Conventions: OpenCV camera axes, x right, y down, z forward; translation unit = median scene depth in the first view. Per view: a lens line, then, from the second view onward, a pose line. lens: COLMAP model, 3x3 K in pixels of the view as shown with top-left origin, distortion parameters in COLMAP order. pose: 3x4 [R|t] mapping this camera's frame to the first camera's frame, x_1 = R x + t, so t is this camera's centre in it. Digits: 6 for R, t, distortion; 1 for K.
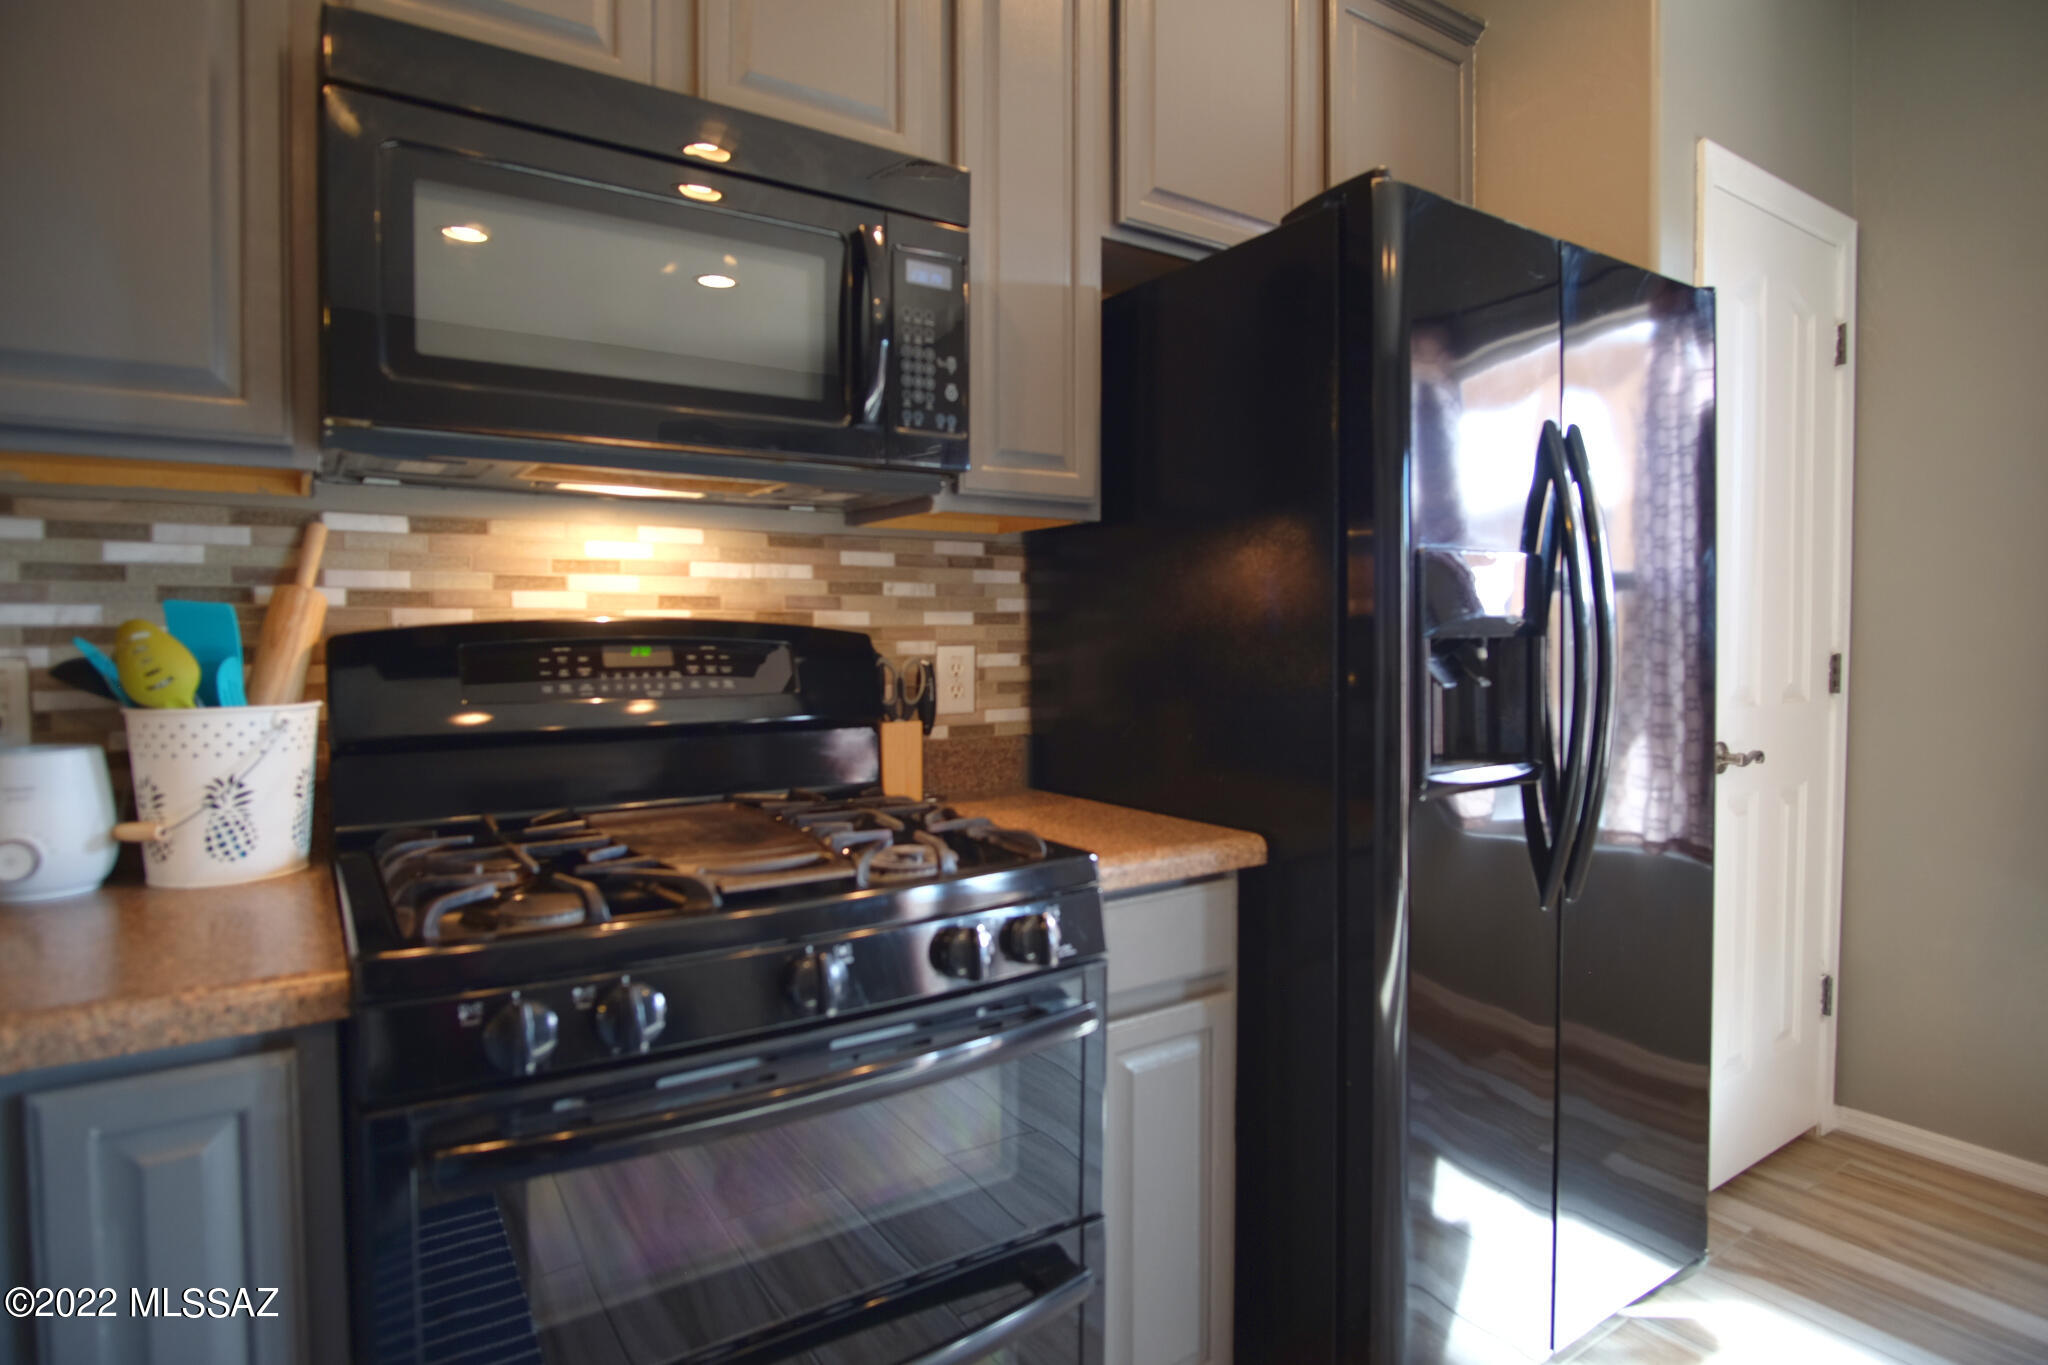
lens RADIAL K [[1093.7, 0, 1025.7], [0, 1093.7, 670.4], [0, 0, 1]] dist [-0.029872, 0.003553]
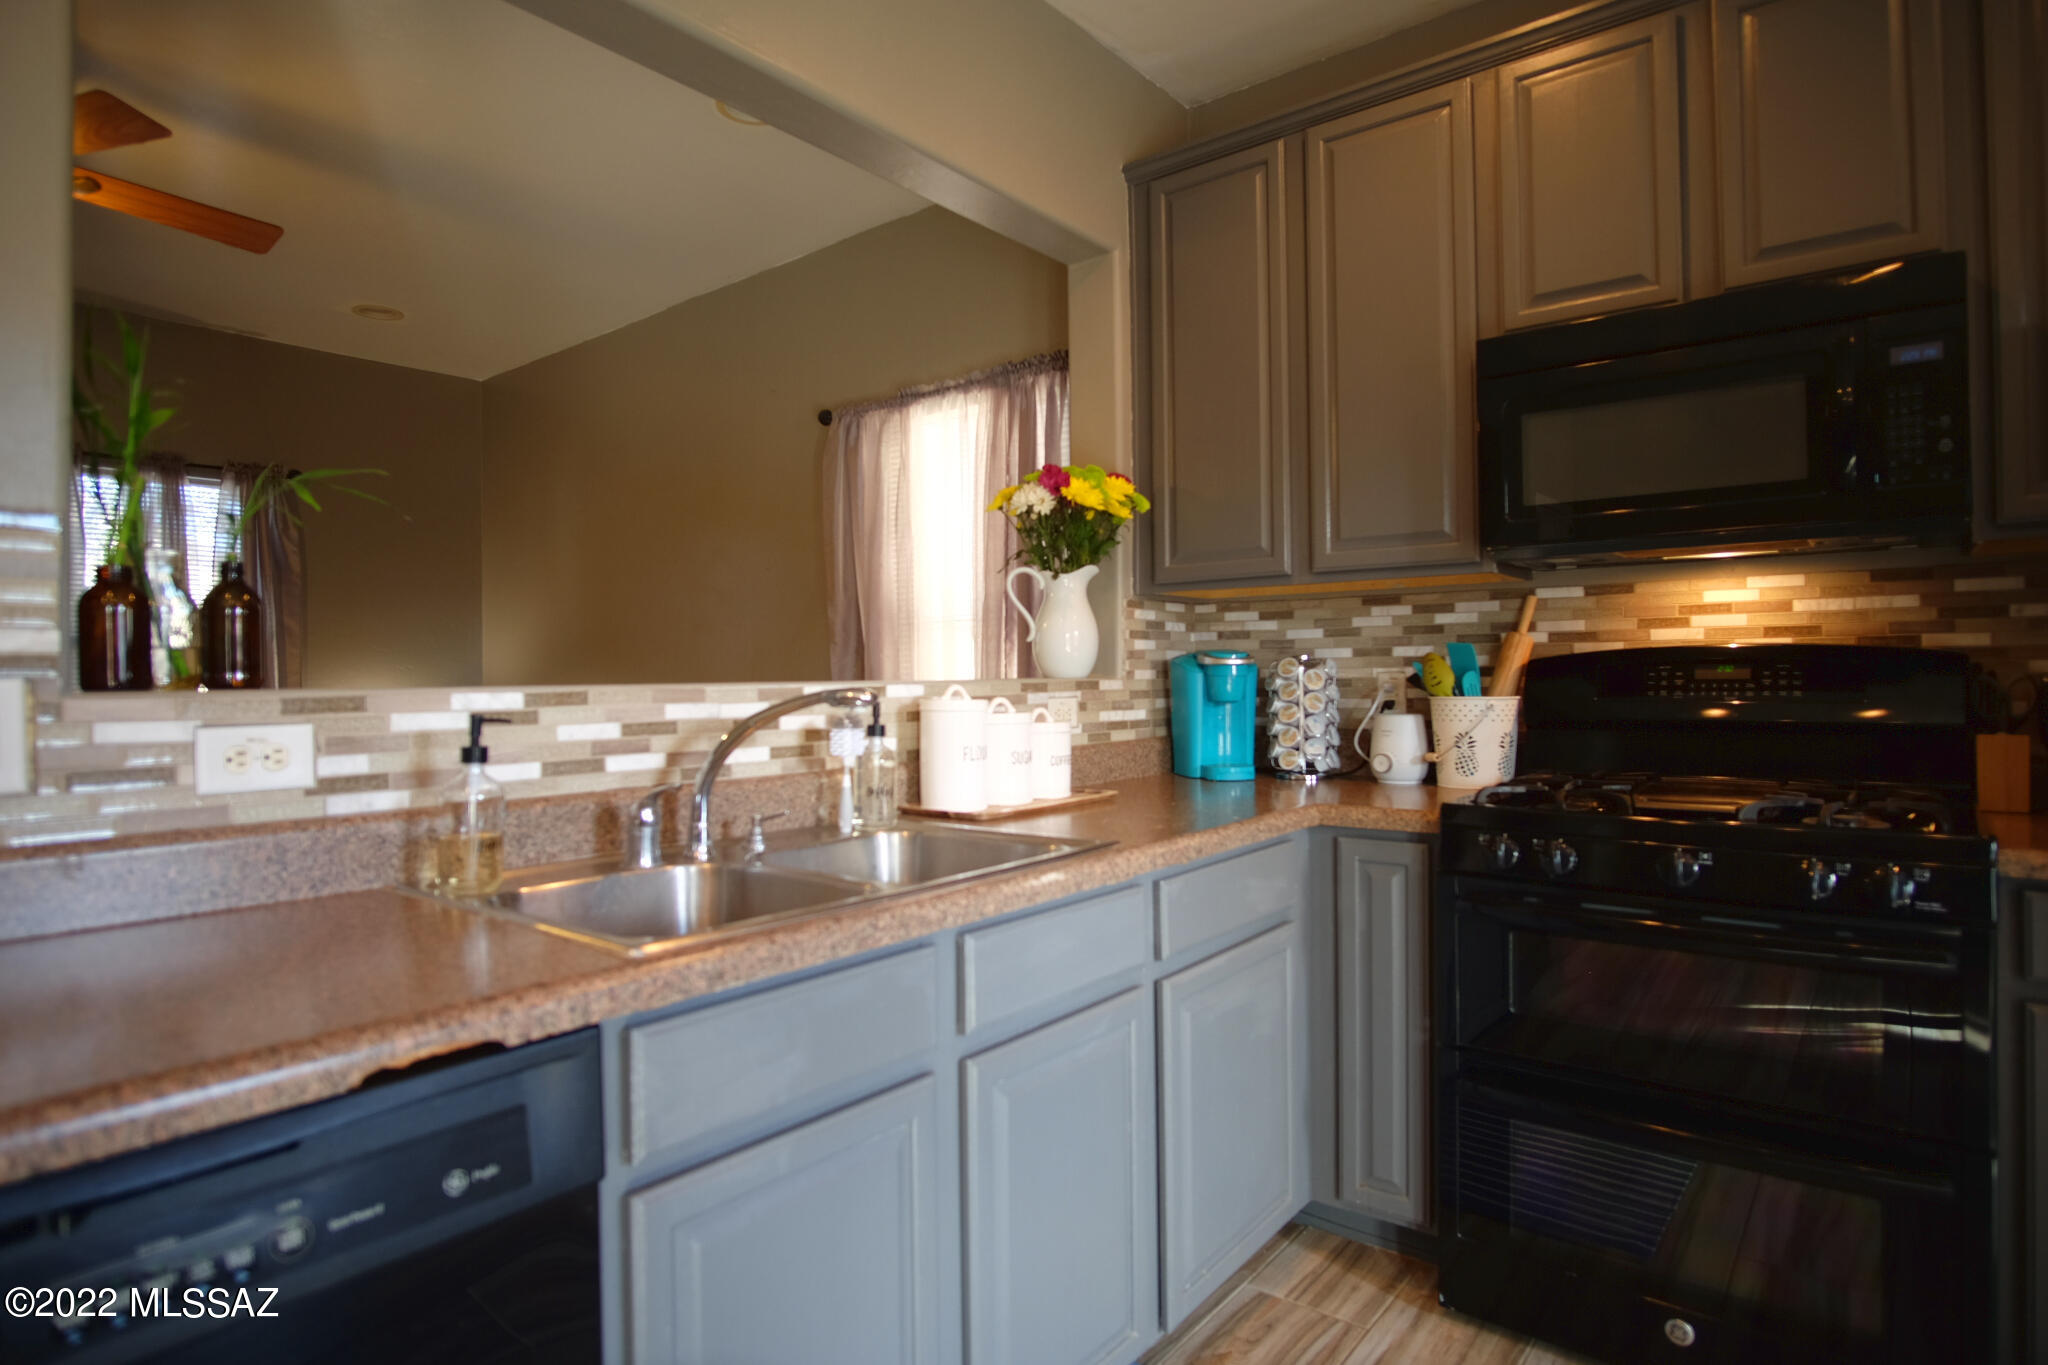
lens RADIAL K [[1093.7, 0, 1025.7], [0, 1093.7, 670.4], [0, 0, 1]] dist [-0.029872, 0.003553]
pose [[0.297600, -0.007372, -0.954662, 0.706002], [-0.026384, 0.999525, -0.015943, 0.030907], [0.954326, 0.029932, 0.297264, -0.269273]]
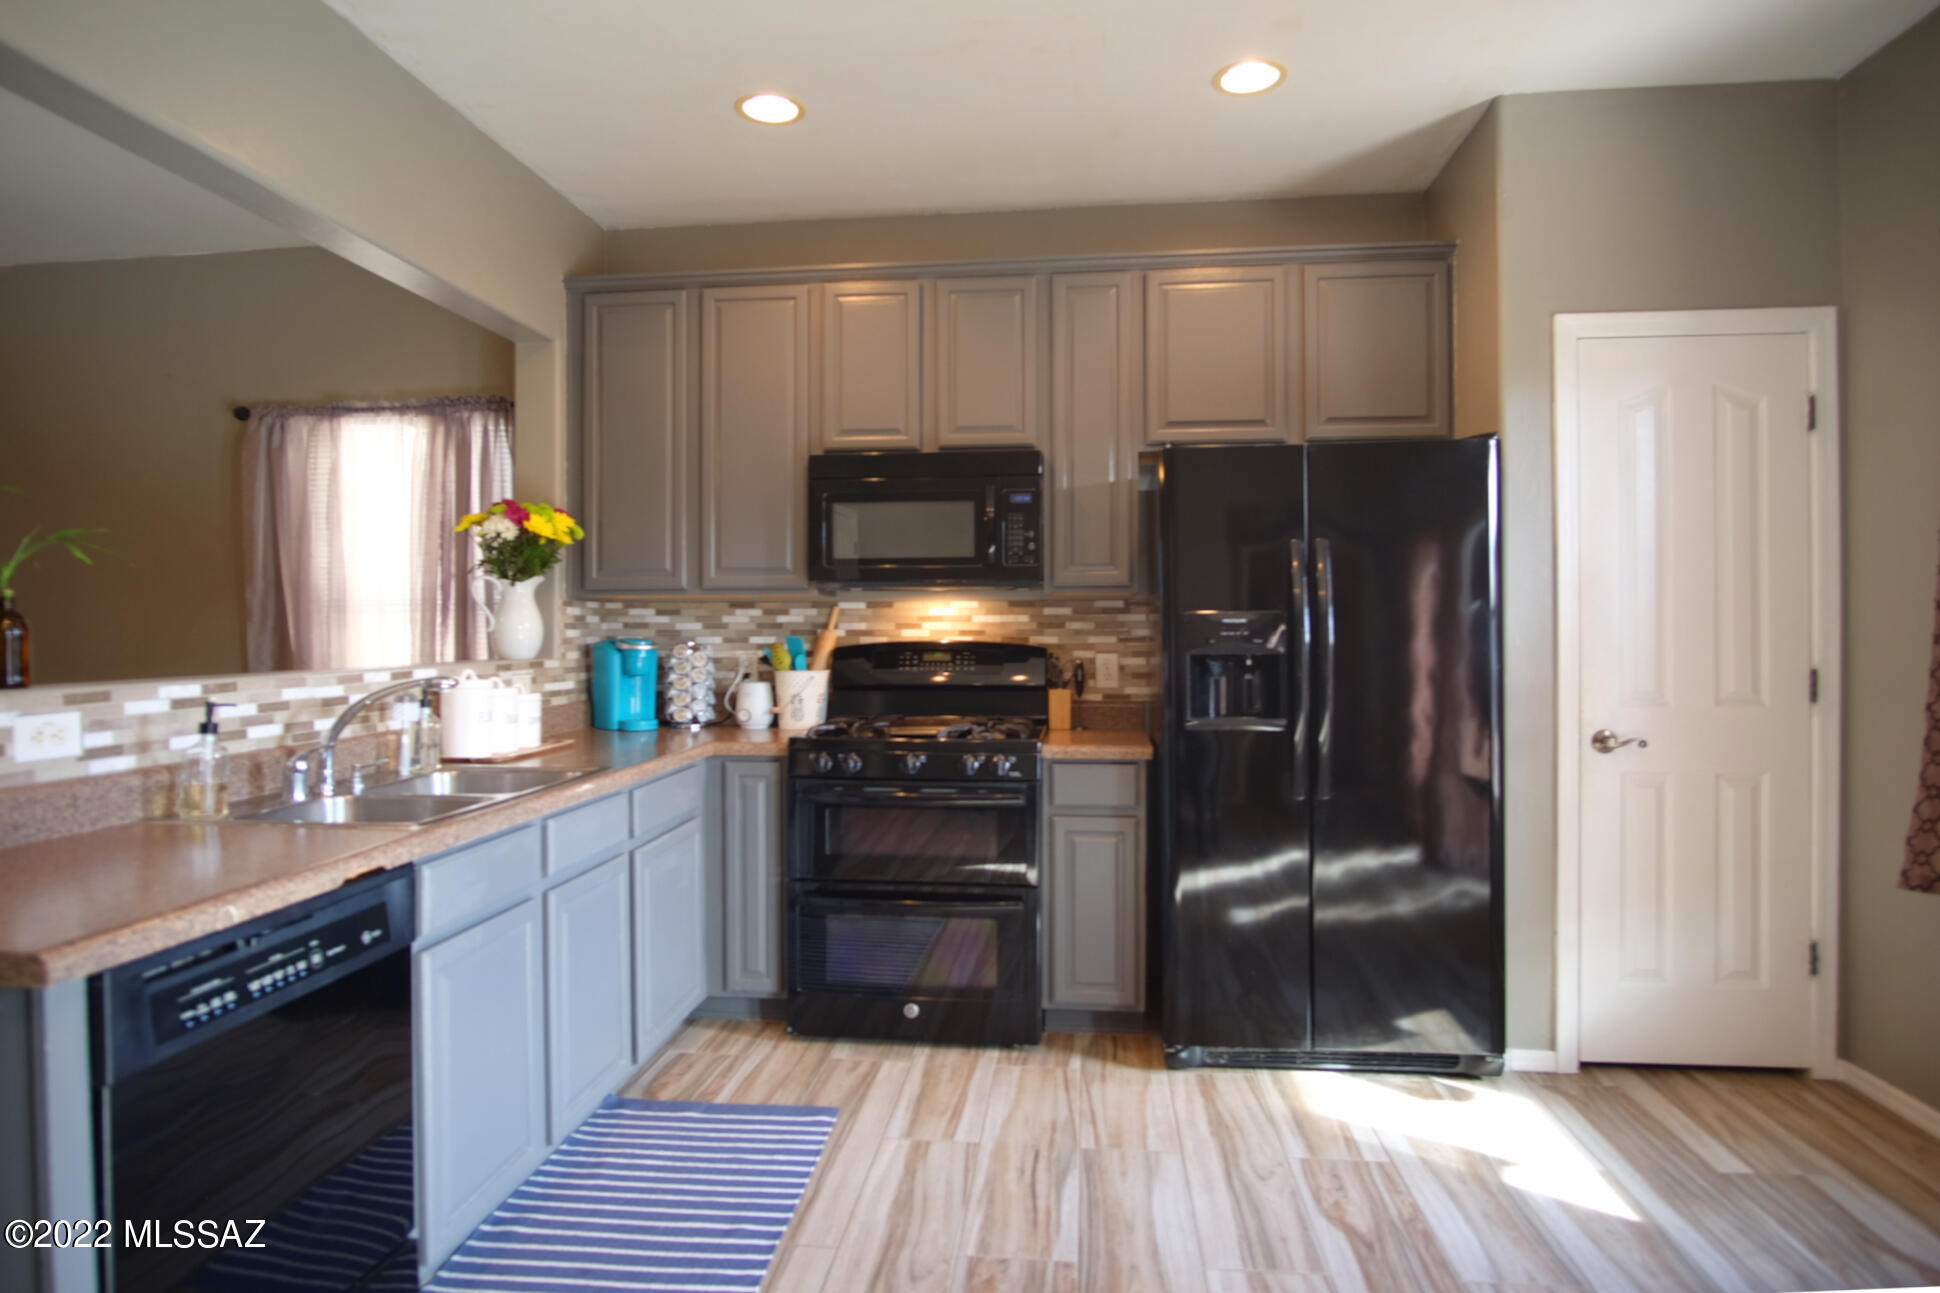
lens RADIAL K [[1079.3, 0, 950.6], [0, 1079.3, 633.0], [0, 0, 1]] dist [-0.021605, 0.001714]
pose [[0.756235, 0.001661, -0.654298, 1.261200], [-0.022945, 0.999449, -0.023981, -0.008153], [0.653898, 0.033148, 0.755856, -0.821774]]
